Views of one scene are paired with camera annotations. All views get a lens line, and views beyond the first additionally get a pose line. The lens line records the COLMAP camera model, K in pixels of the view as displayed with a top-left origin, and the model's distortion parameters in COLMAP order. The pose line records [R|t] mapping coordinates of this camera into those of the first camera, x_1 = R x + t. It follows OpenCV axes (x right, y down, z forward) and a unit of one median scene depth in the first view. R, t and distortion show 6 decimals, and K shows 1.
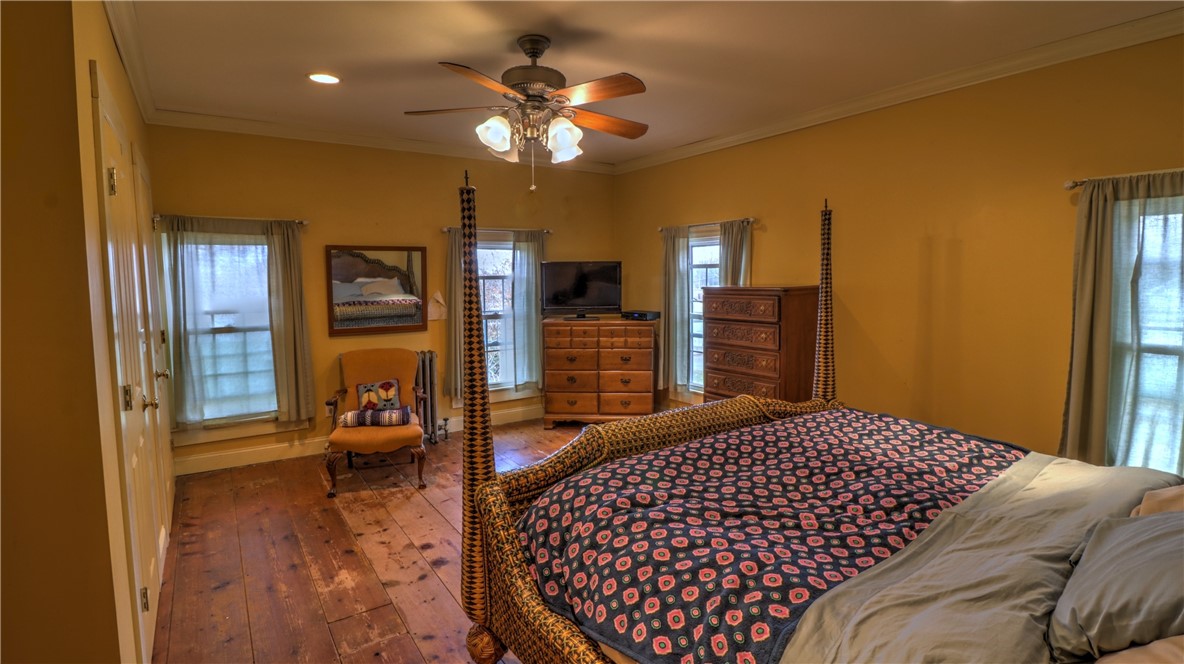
lens RADIAL K [[568.3, 0, 589.8], [0, 568.3, 325.6], [0, 0, 1]] dist [-0.010960, -0.004826]
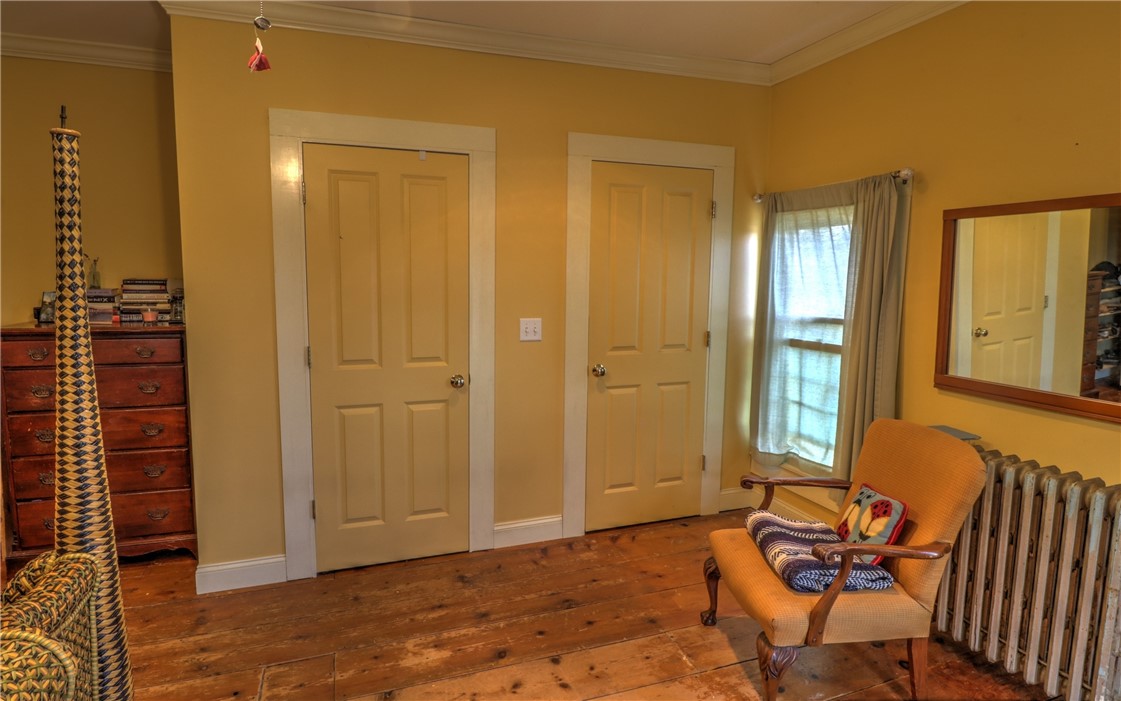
lens RADIAL K [[594.0, 0, 558.3], [0, 594.0, 342.0], [0, 0, 1]] dist [-0.003010, -0.000288]
pose [[-0.272910, 0.114152, -0.955243, 0.160709], [-0.090432, 0.985495, 0.143603, -0.073665], [0.957780, 0.125576, -0.258629, 0.855167]]
